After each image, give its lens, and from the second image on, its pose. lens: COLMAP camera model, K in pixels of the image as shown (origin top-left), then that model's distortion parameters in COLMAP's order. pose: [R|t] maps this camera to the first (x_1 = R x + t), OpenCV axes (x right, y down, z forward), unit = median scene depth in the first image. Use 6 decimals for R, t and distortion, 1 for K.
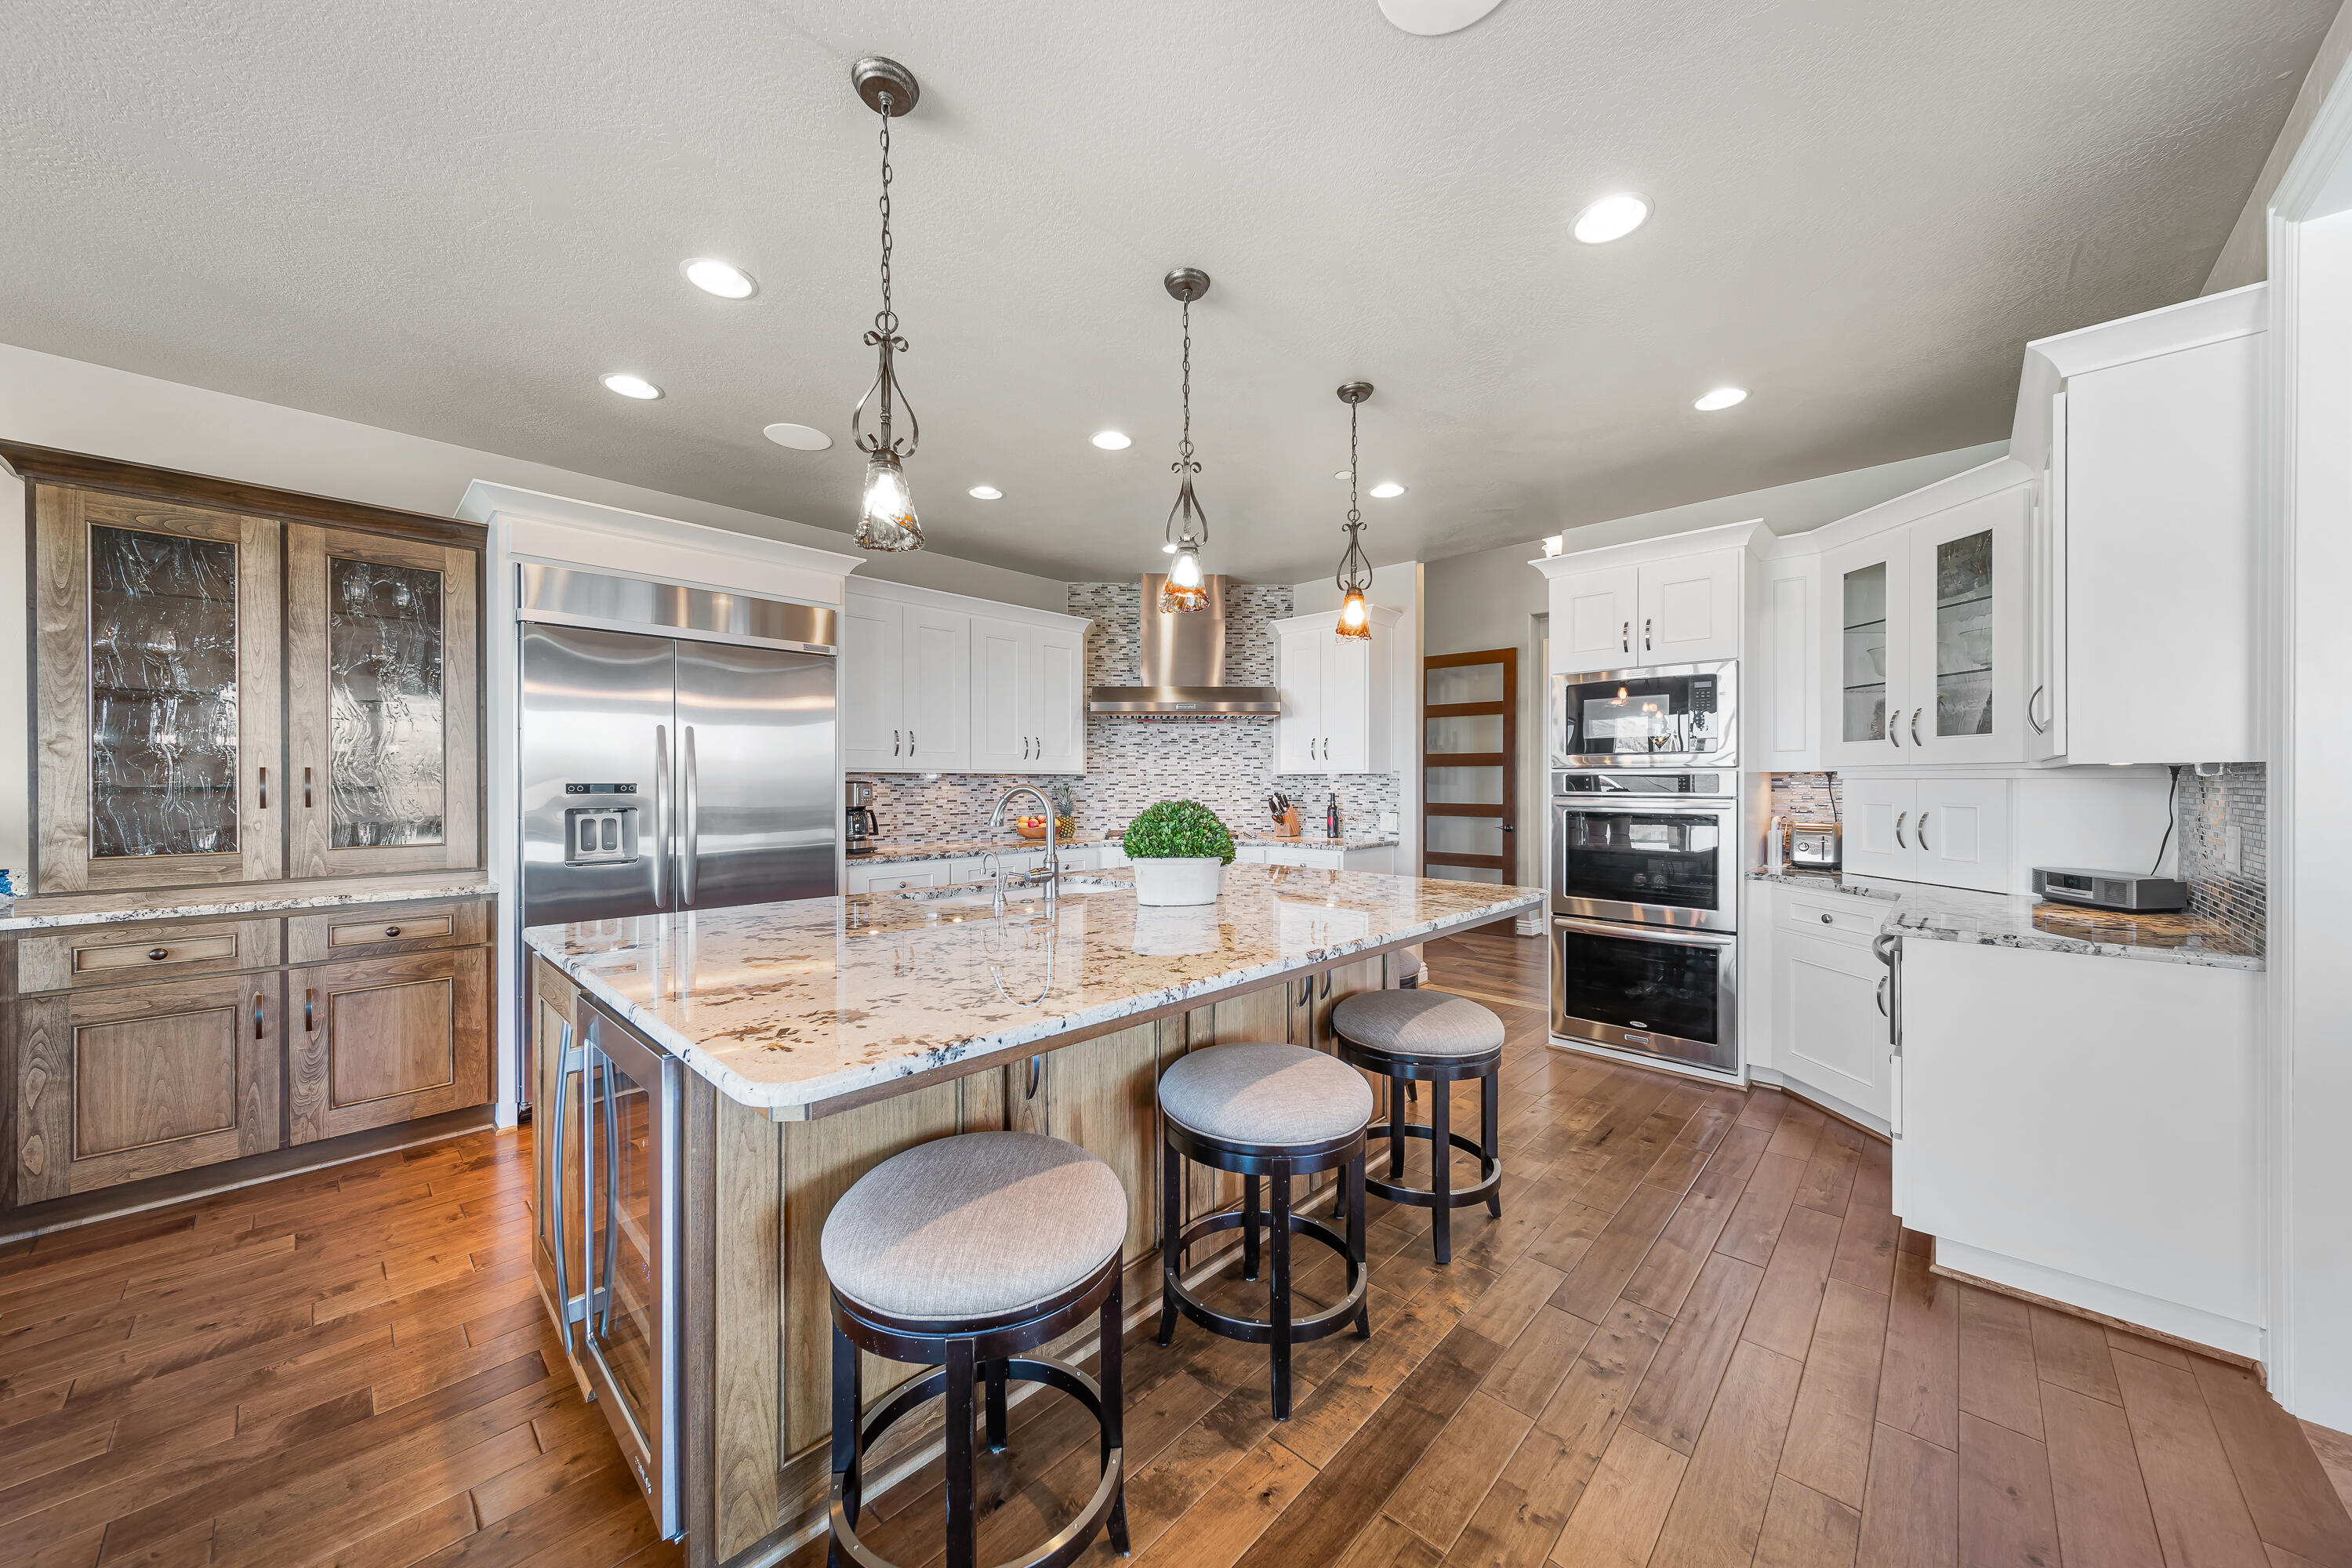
lens RADIAL K [[824.8, 0, 1166.2], [0, 824.8, 786.2], [0, 0, 1]] dist [0.007658, -0.001287]
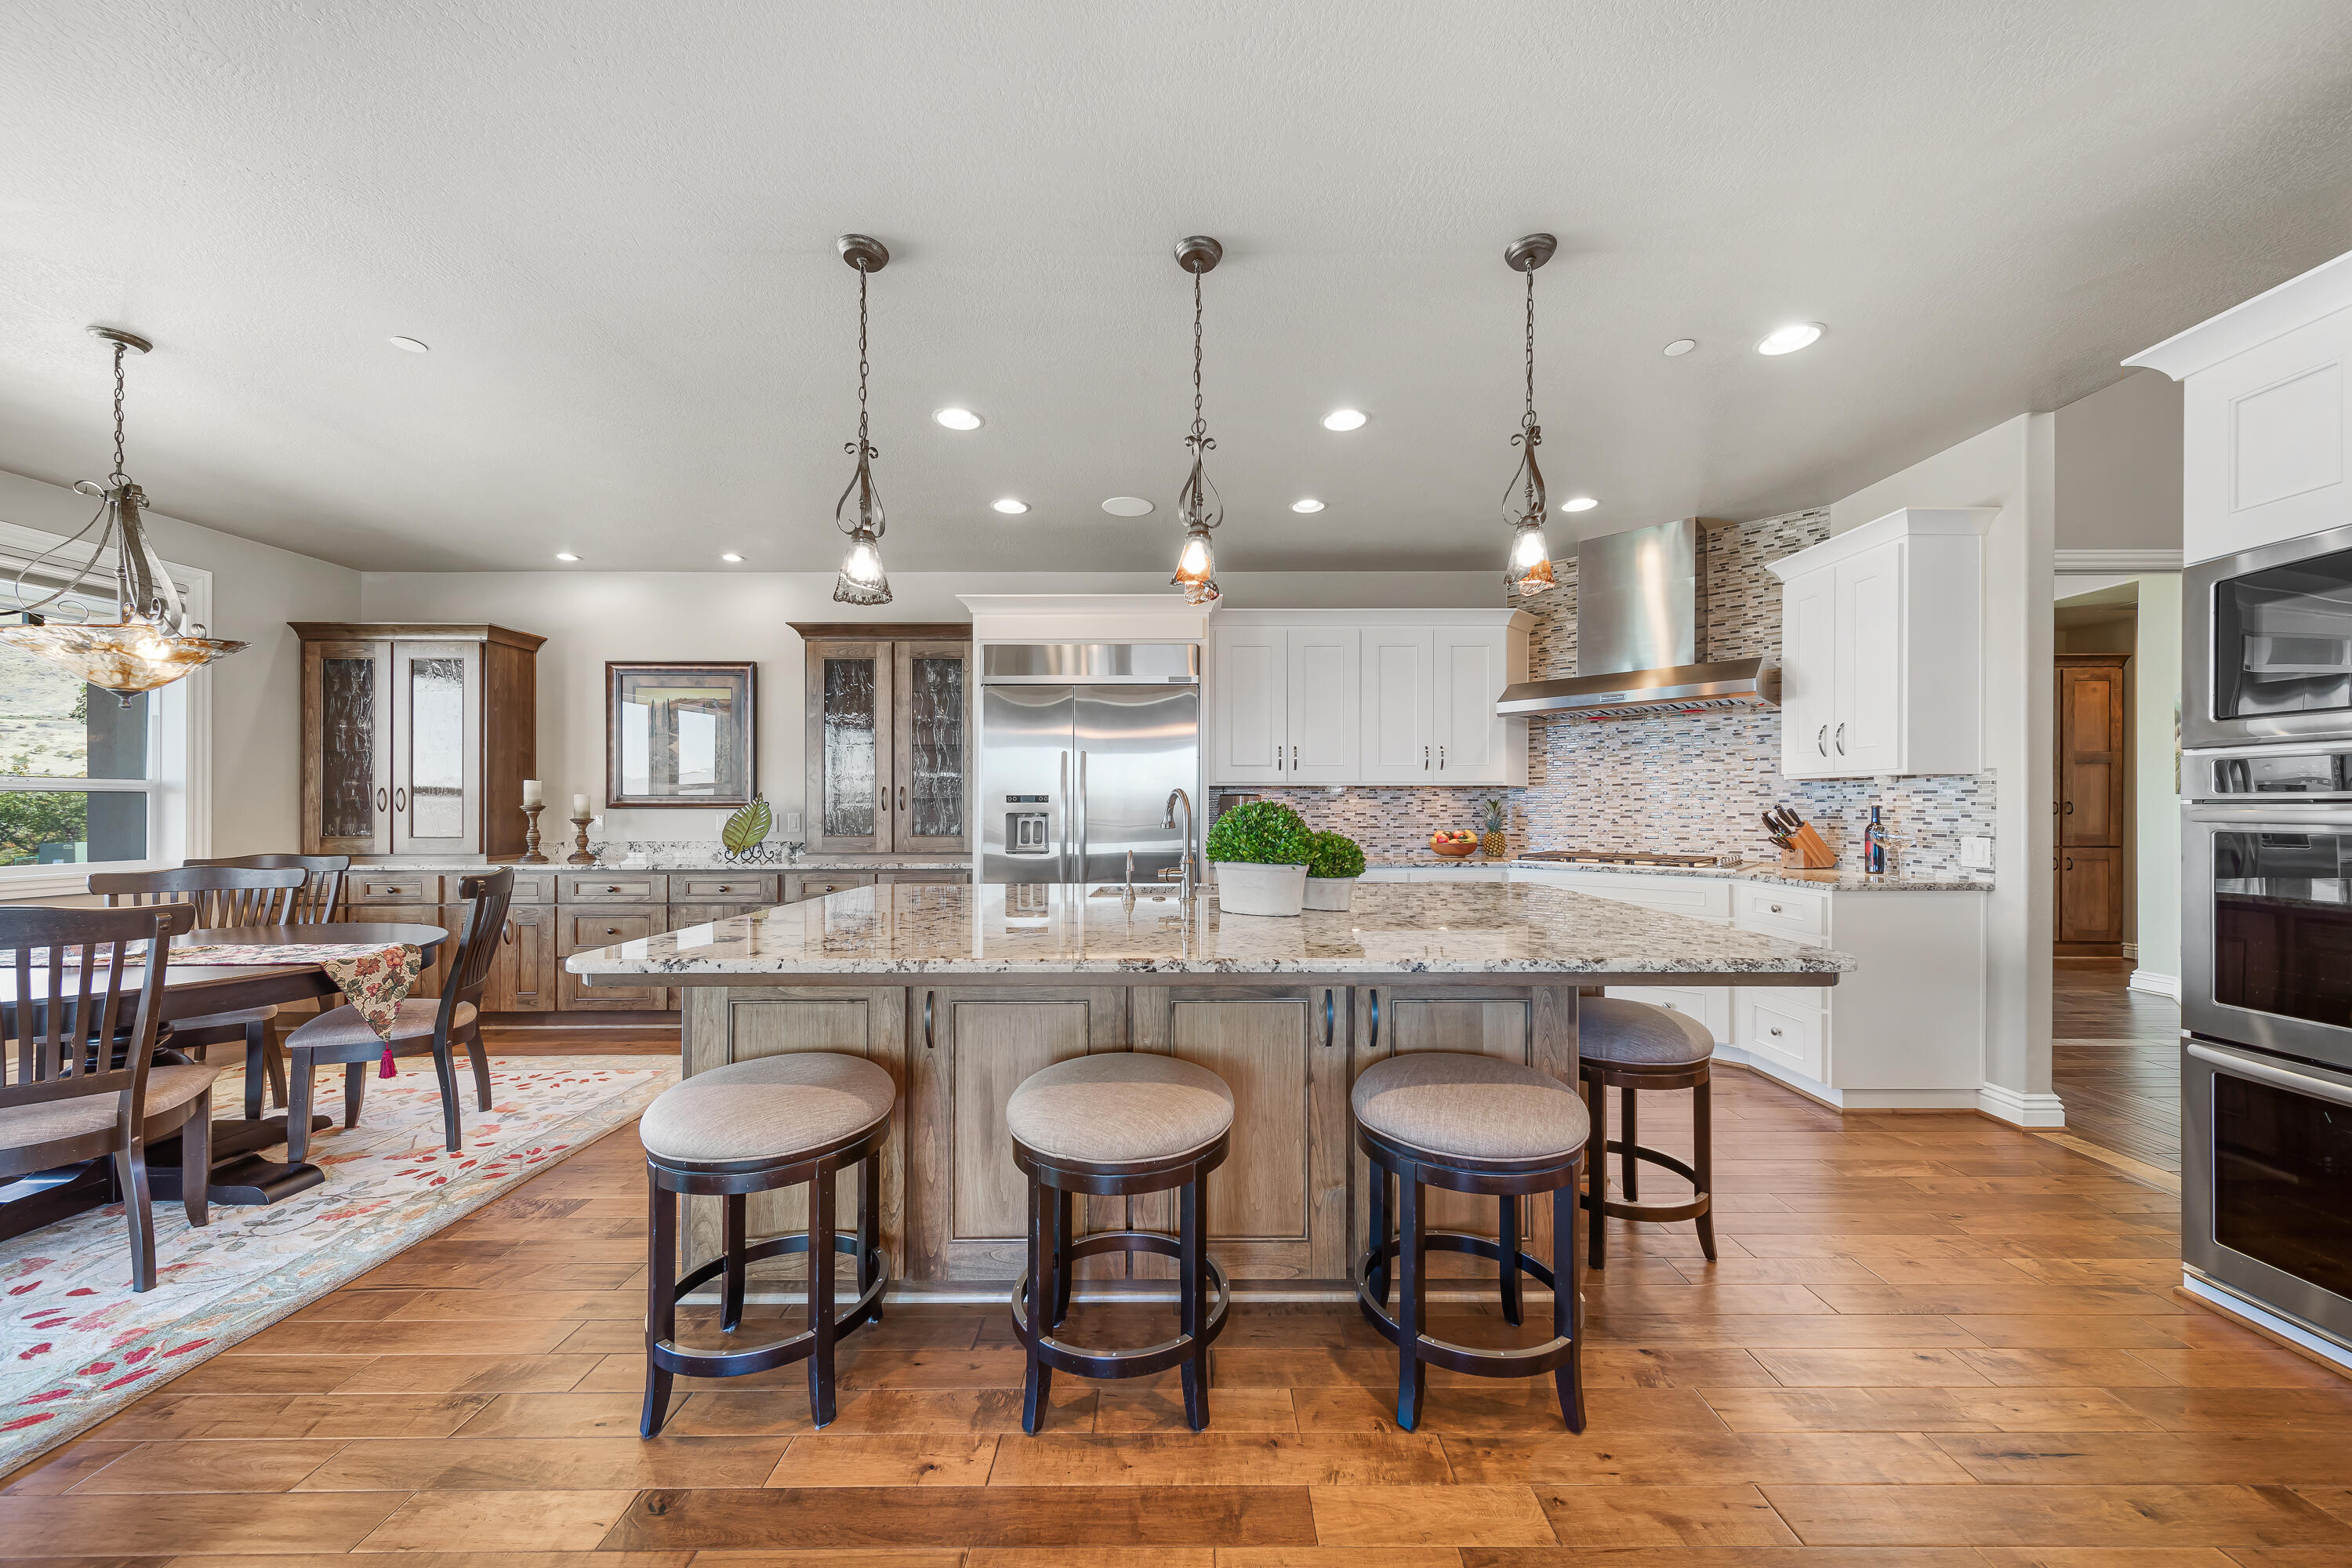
lens RADIAL K [[824.8, 0, 1192.9], [0, 824.8, 804.9], [0, 0, 1]] dist [0.007658, -0.001287]
pose [[0.691739, -0.003697, -0.722138, 0.572516], [-0.001582, 0.999977, -0.006635, 0.024520], [0.722146, 0.005732, 0.691717, 0.276604]]
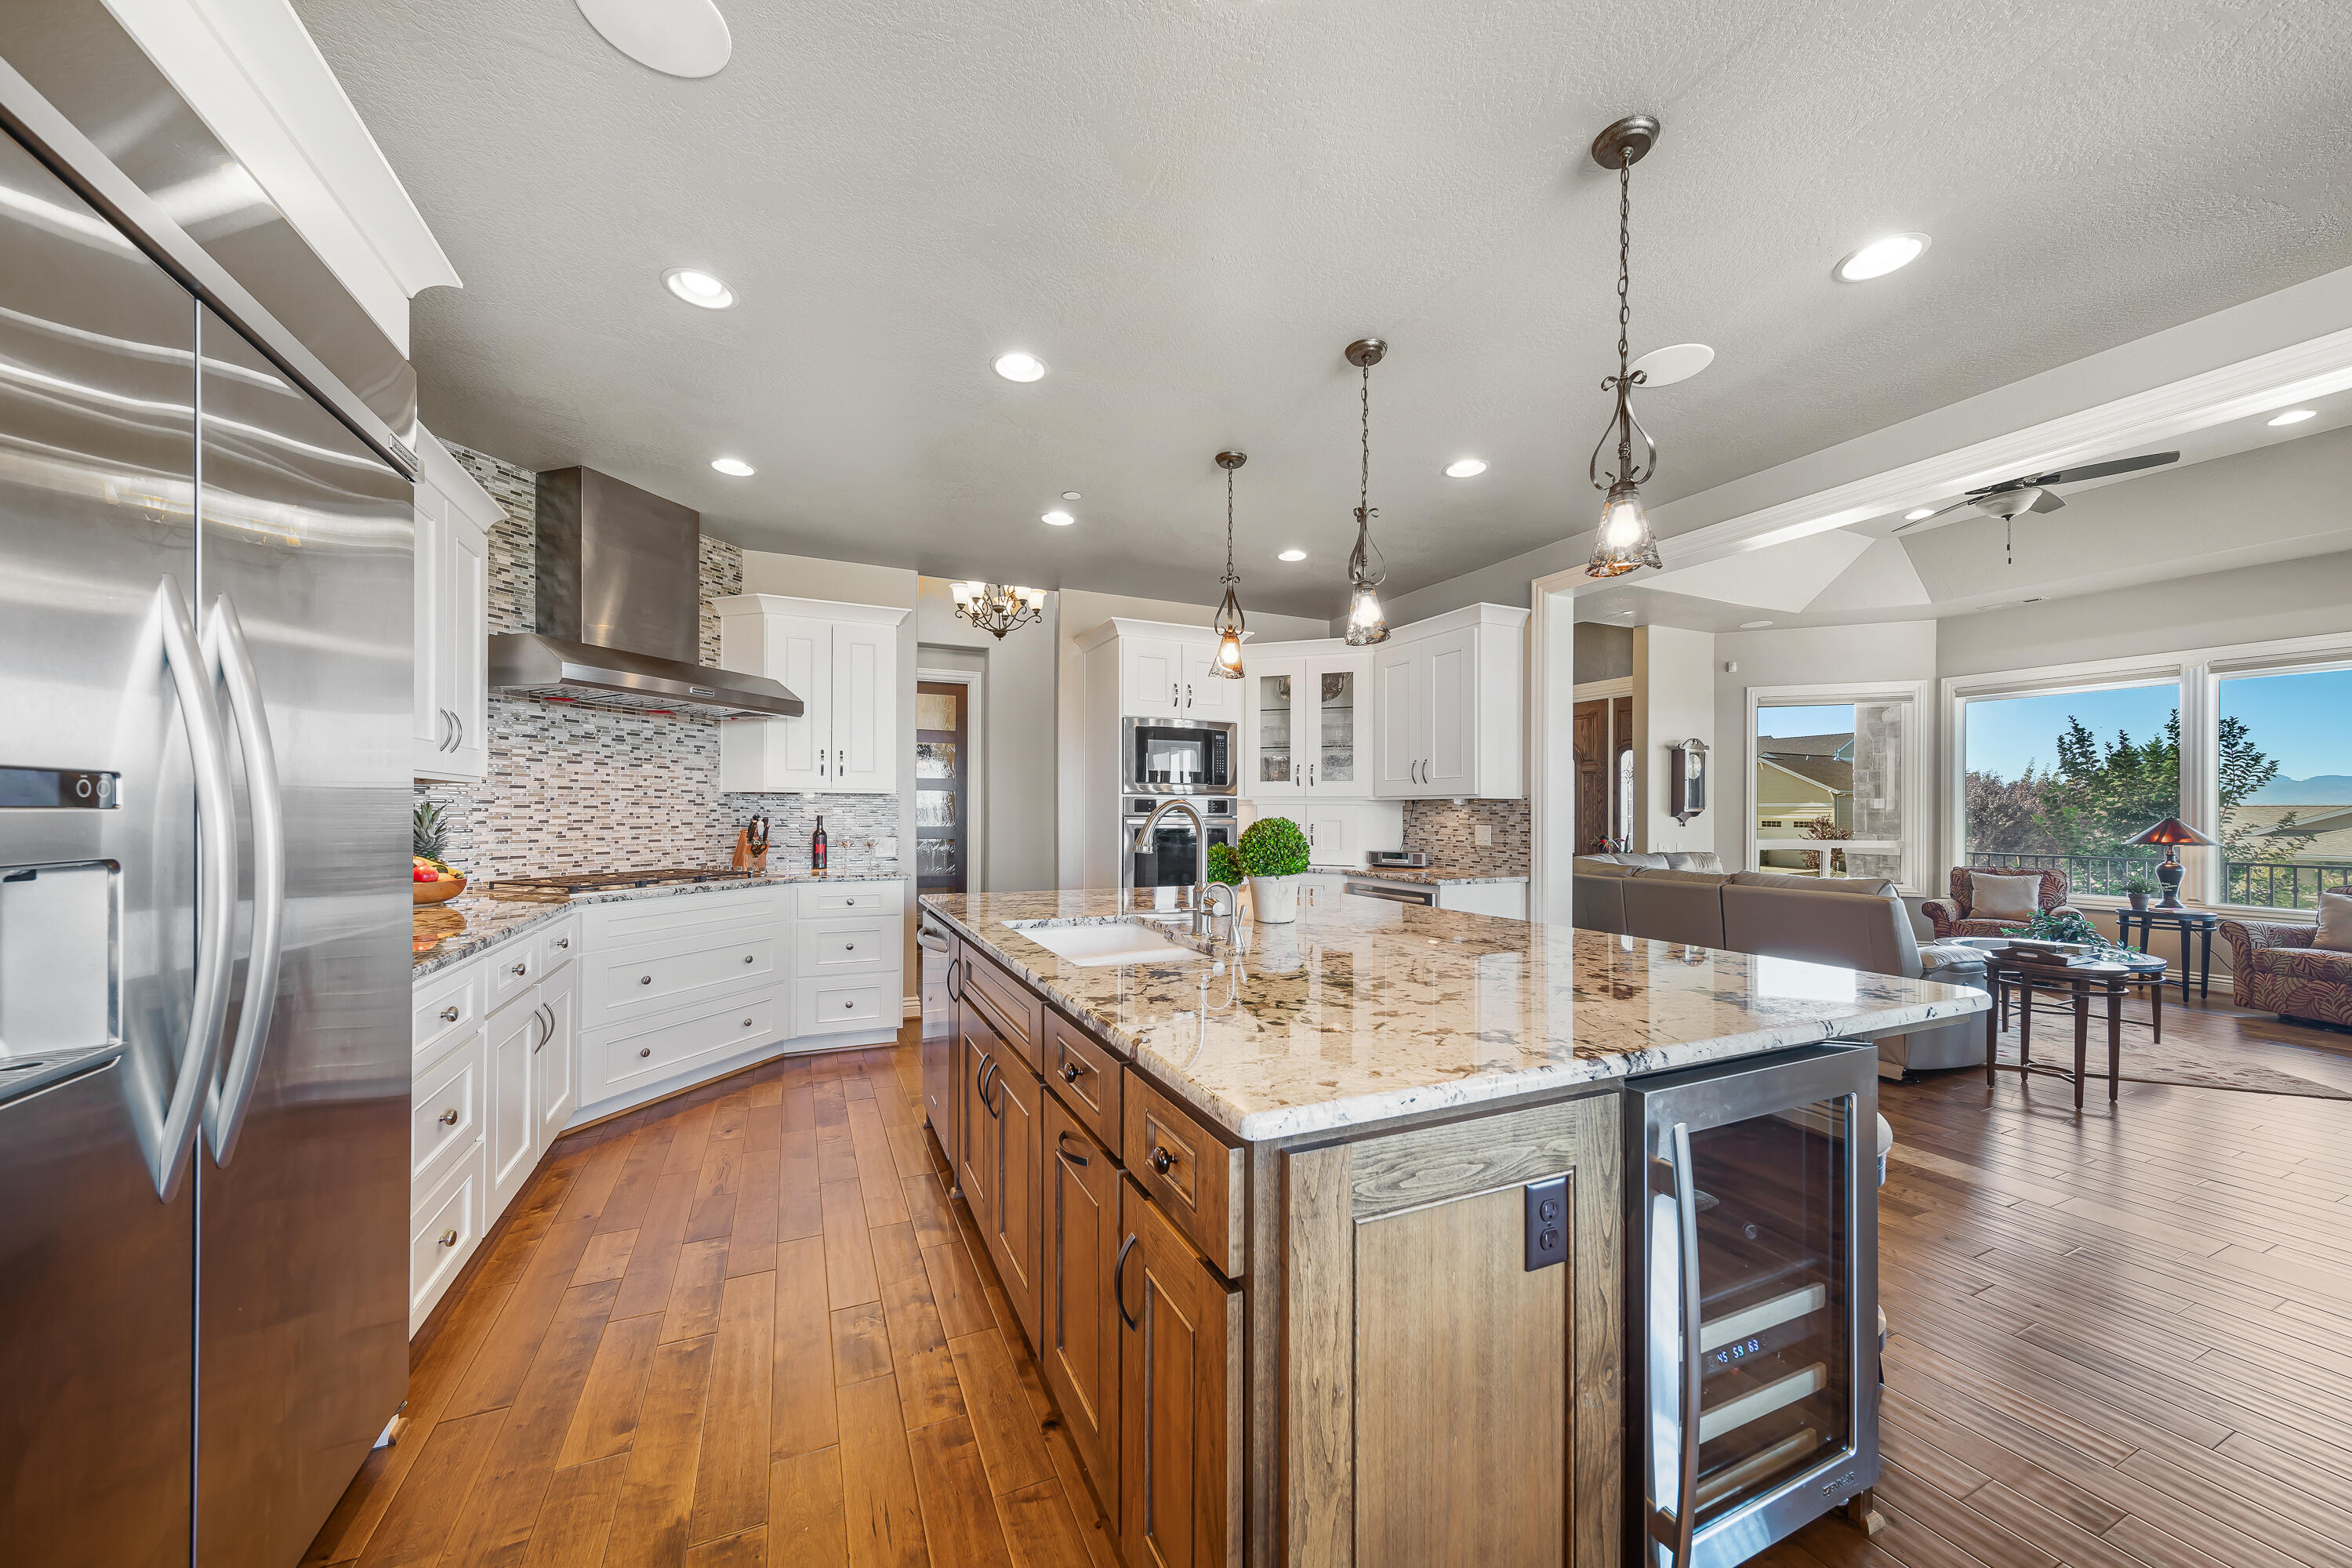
lens RADIAL K [[824.8, 0, 1184.1], [0, 824.8, 803.5], [0, 0, 1]] dist [0.007658, -0.001287]
pose [[0.370010, 0.010131, 0.928972, -0.841763], [-0.002090, 0.999947, -0.010073, 0.007466], [-0.929025, 0.001785, 0.370012, 0.643323]]
